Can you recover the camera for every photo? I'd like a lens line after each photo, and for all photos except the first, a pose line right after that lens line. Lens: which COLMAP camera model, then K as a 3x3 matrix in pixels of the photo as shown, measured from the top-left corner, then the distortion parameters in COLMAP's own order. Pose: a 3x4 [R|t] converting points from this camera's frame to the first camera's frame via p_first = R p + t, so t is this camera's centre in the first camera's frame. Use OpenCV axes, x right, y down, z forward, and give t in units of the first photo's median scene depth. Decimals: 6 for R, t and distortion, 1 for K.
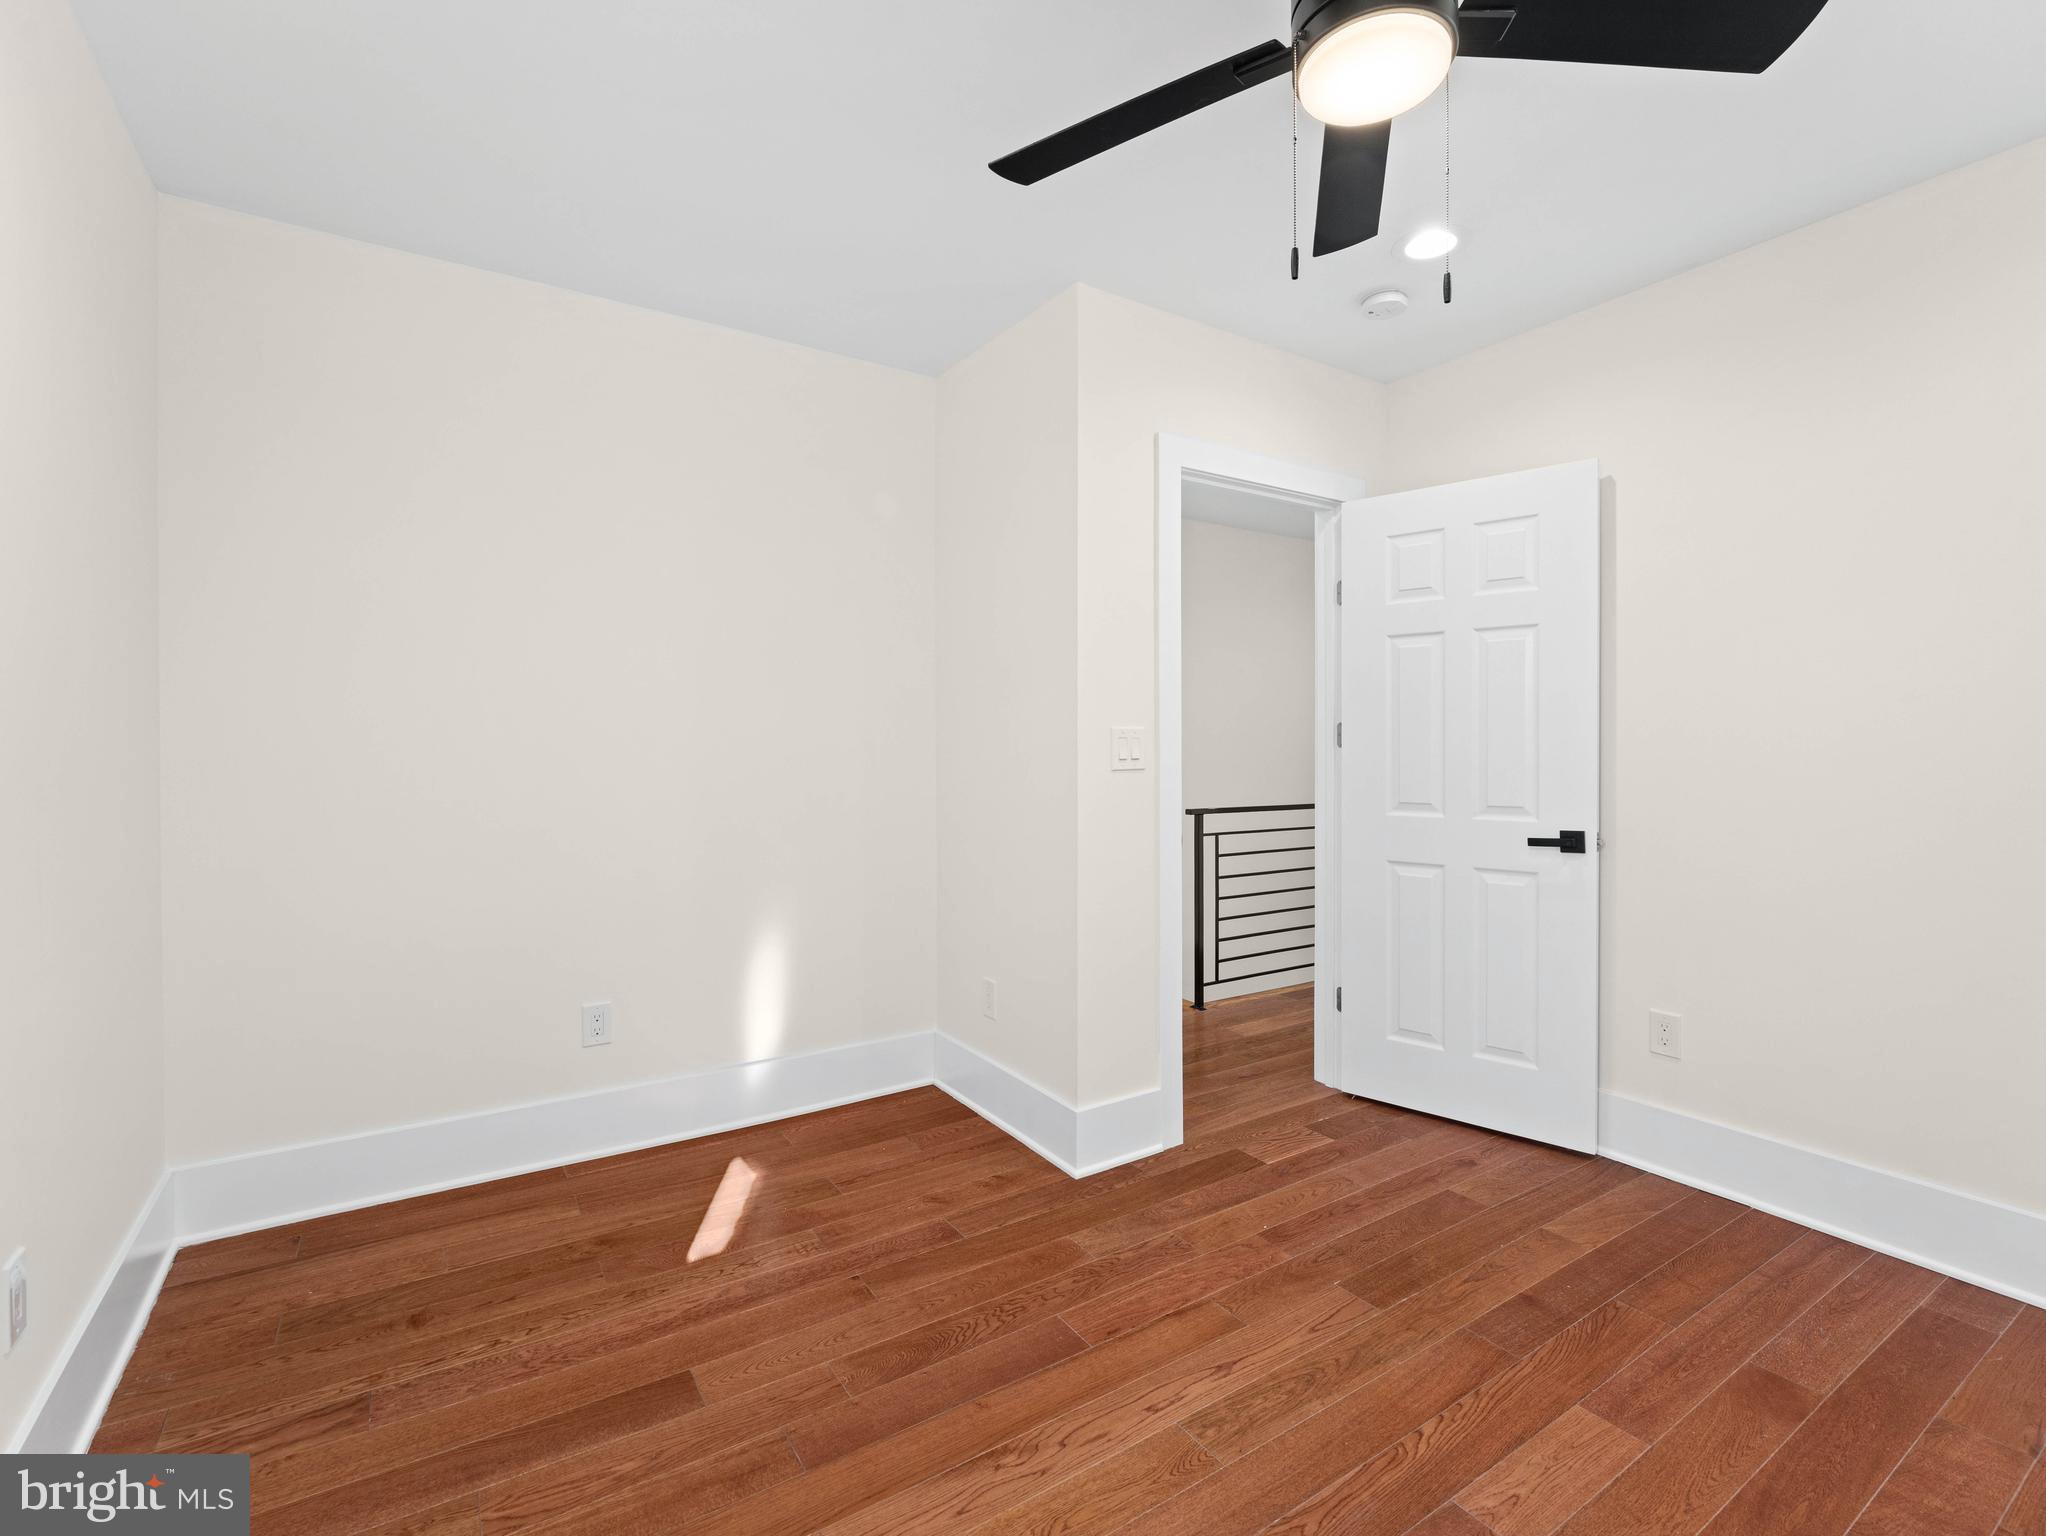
lens RADIAL K [[927.6, 0, 1016.1], [0, 927.6, 747.9], [0, 0, 1]] dist [-0.004951, -0.000026]
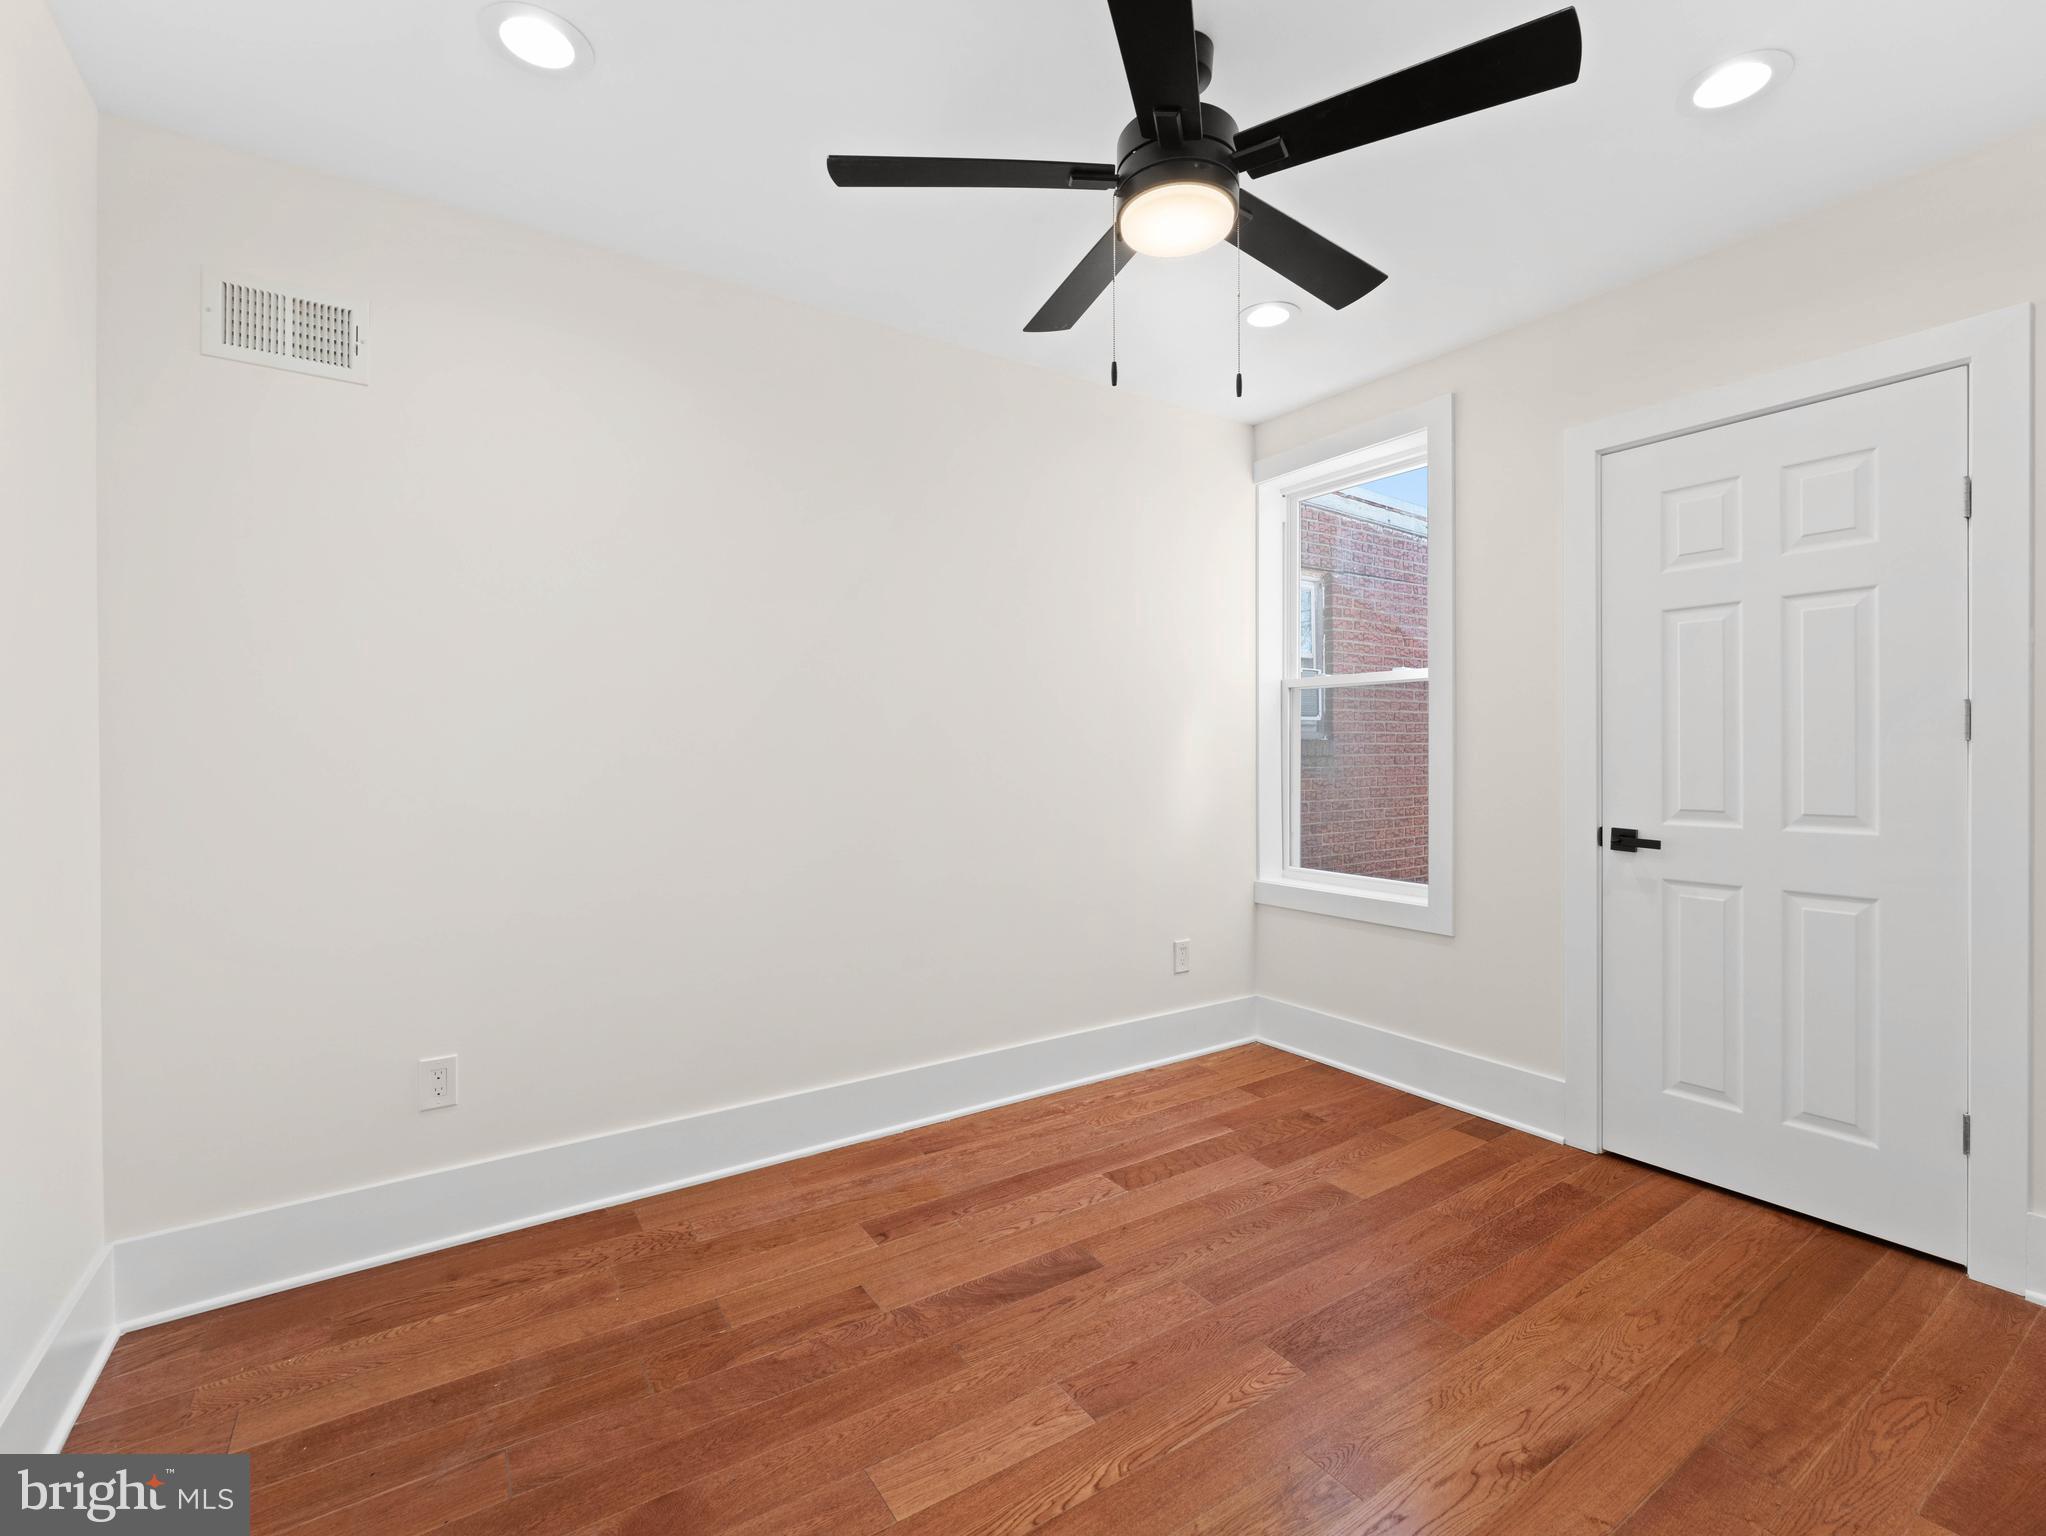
lens RADIAL K [[927.6, 0, 1016.1], [0, 927.6, 747.9], [0, 0, 1]] dist [-0.004951, -0.000026]
pose [[-0.999851, 0.004804, -0.016595, 0.550719], [0.004645, 0.999943, 0.009628, -0.005939], [0.016640, 0.009550, -0.999816, 1.991381]]
